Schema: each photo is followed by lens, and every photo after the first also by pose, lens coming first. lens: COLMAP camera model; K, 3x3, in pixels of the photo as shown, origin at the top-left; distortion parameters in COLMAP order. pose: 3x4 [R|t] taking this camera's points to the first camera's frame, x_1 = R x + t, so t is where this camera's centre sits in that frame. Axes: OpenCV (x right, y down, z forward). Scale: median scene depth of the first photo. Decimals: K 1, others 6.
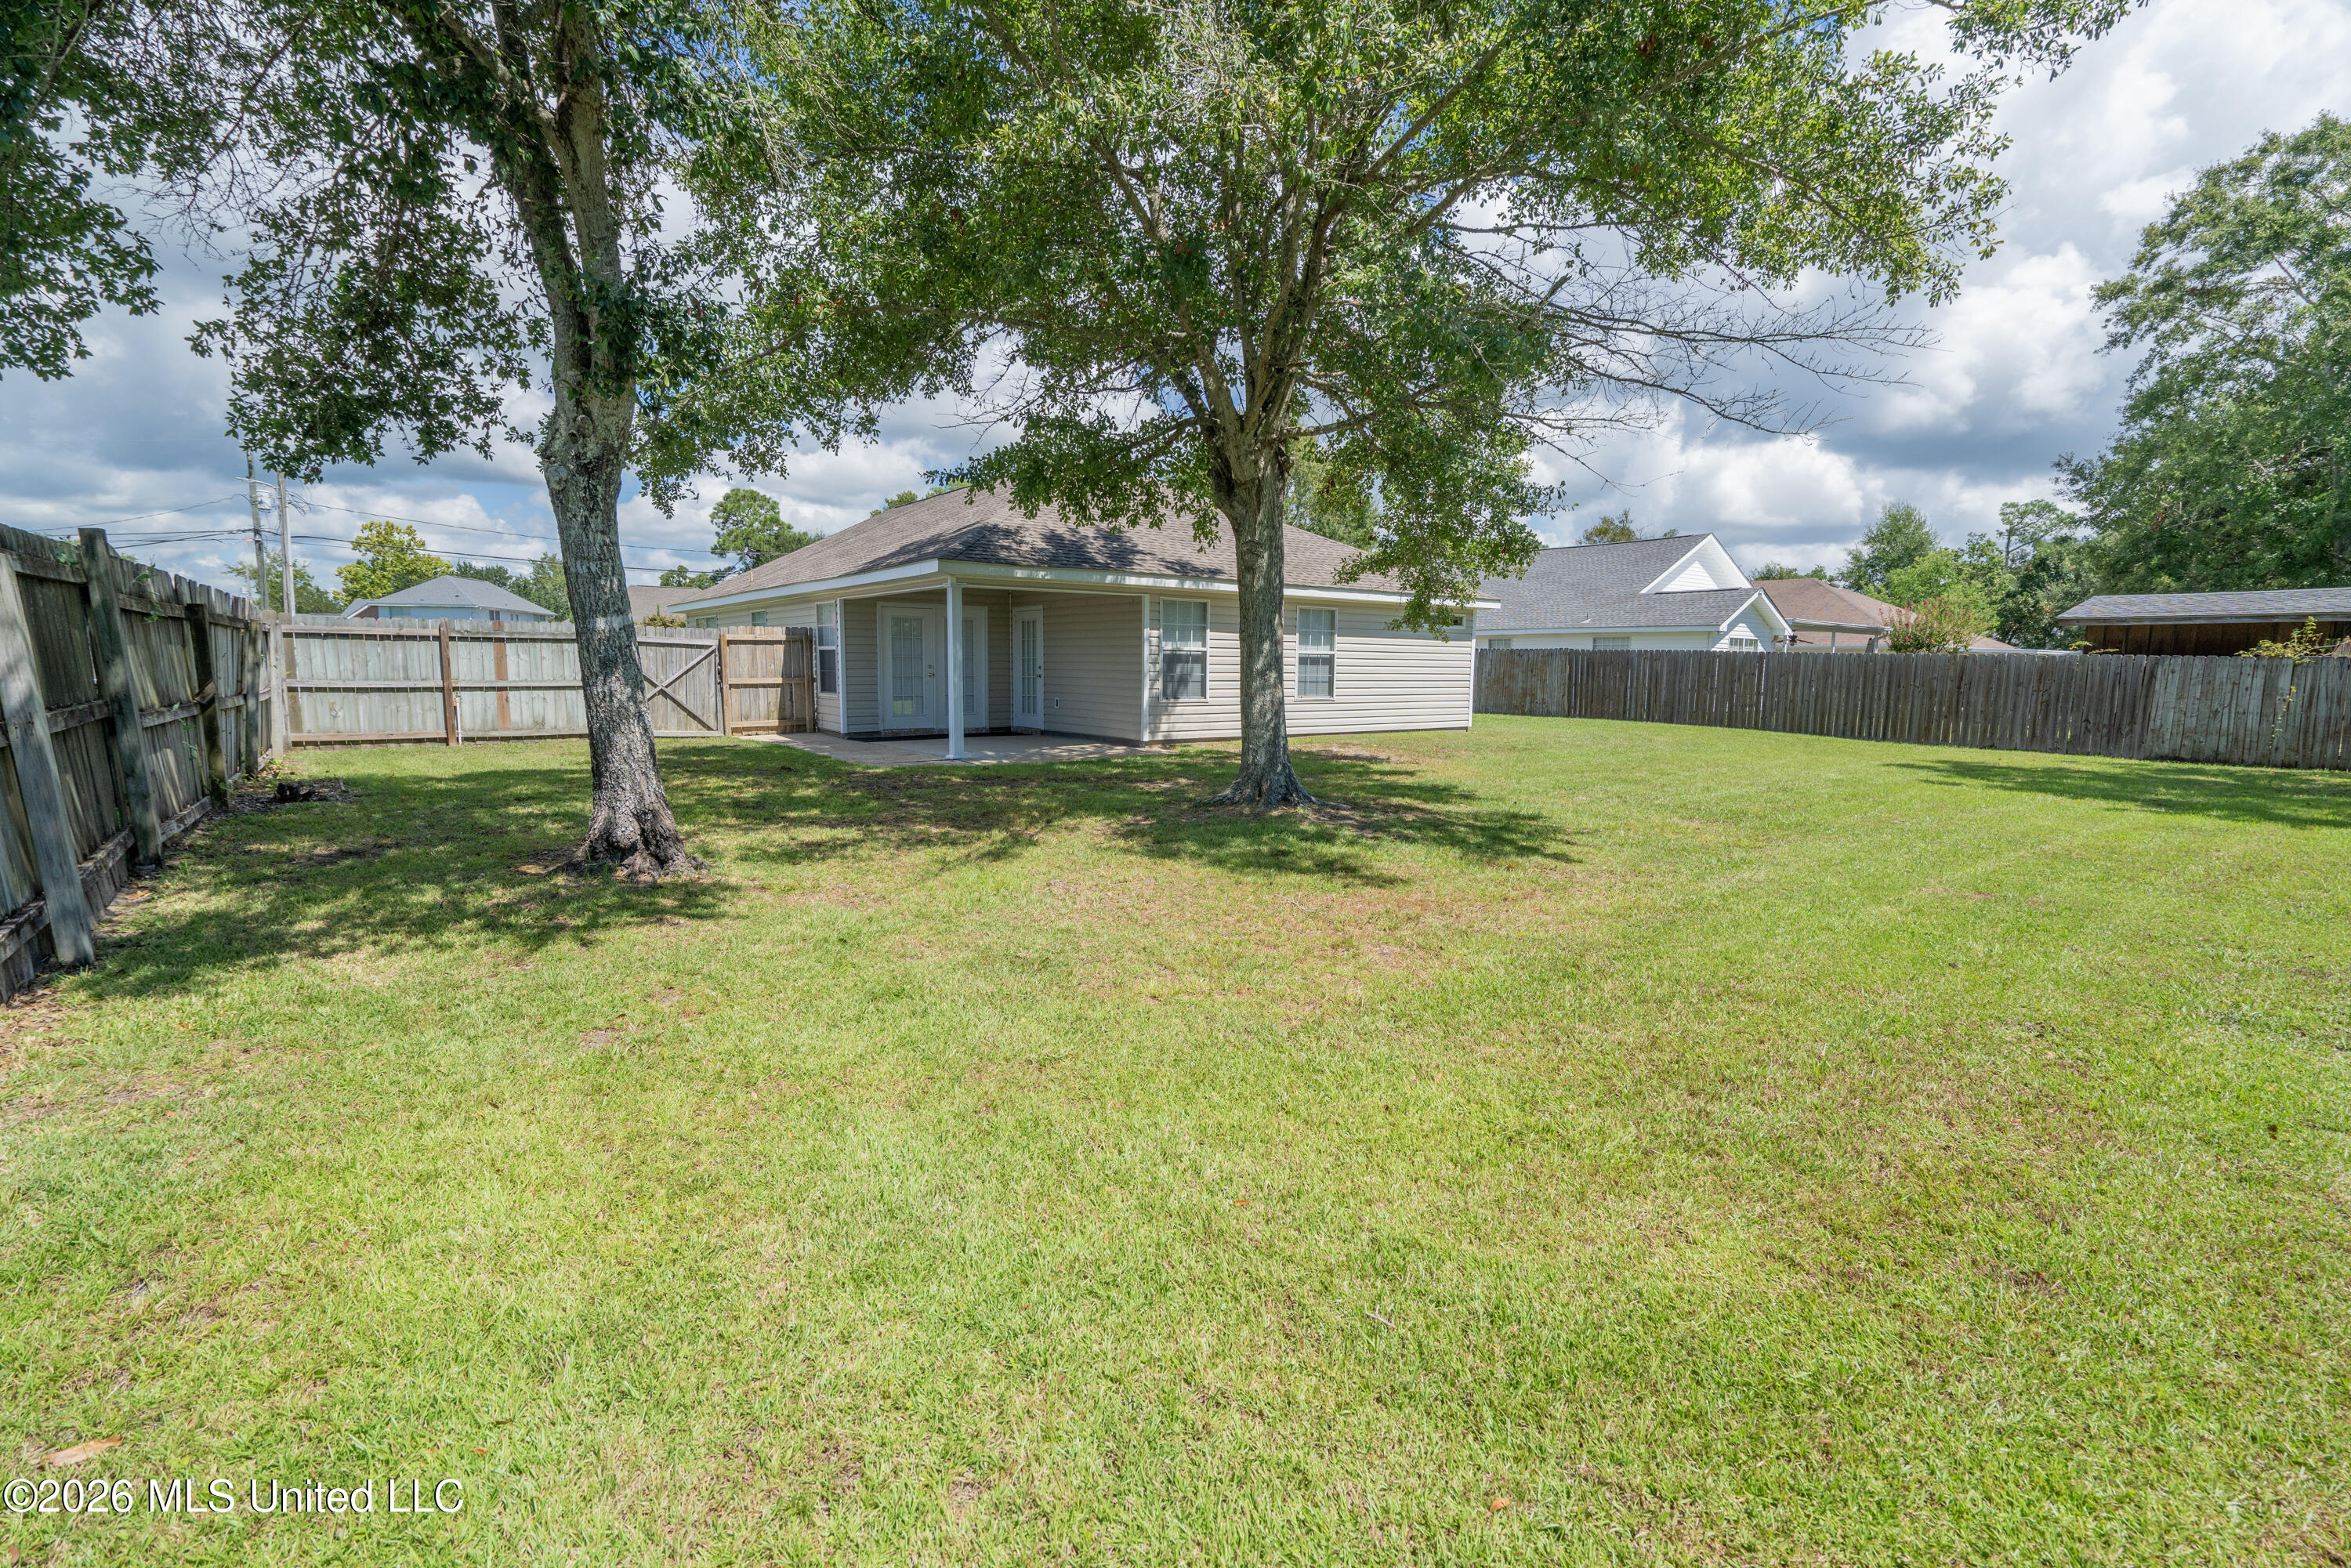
lens RADIAL K [[1055.8, 0, 1181.9], [0, 1055.8, 791.6], [0, 0, 1]] dist [-0.002091, 0.000268]
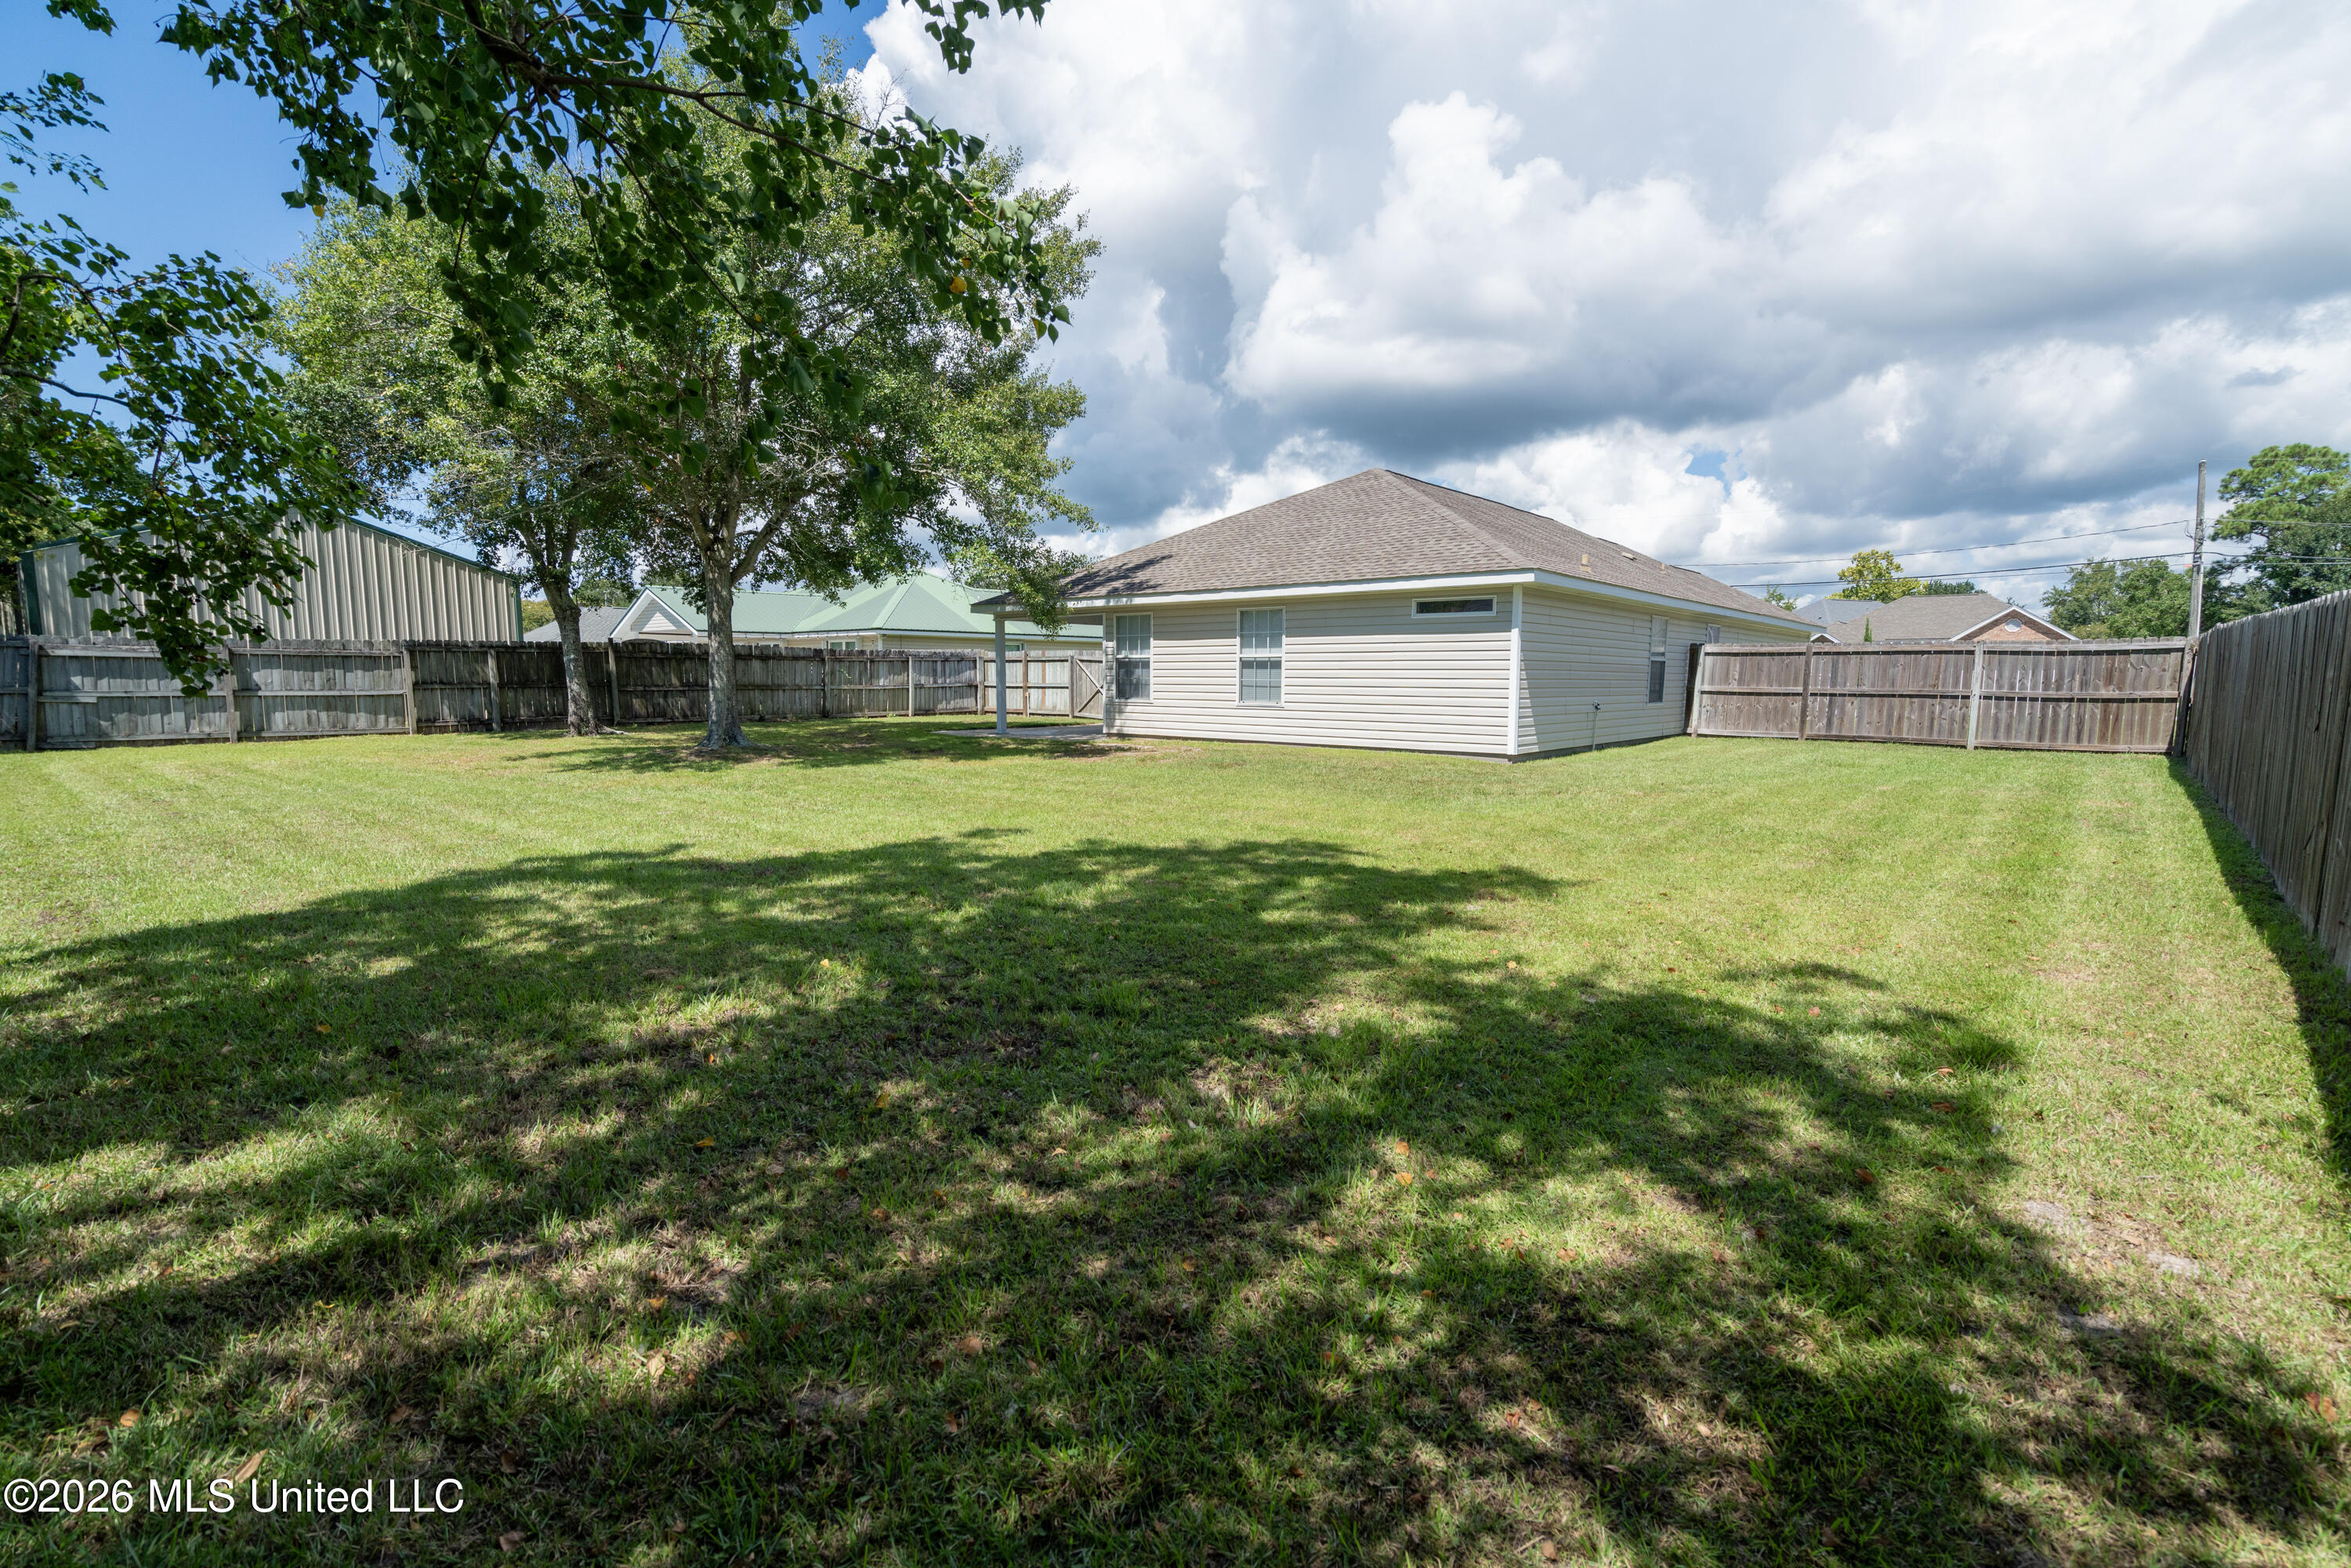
lens RADIAL K [[1024.9, 0, 1175.5], [0, 1024.9, 784.0], [0, 0, 1]] dist [-0.003103, -0.000104]
pose [[0.185014, 0.095758, -0.978059, 1.109409], [-0.117909, 0.990215, 0.074644, -0.084403], [0.975637, 0.101512, 0.194494, 0.827785]]
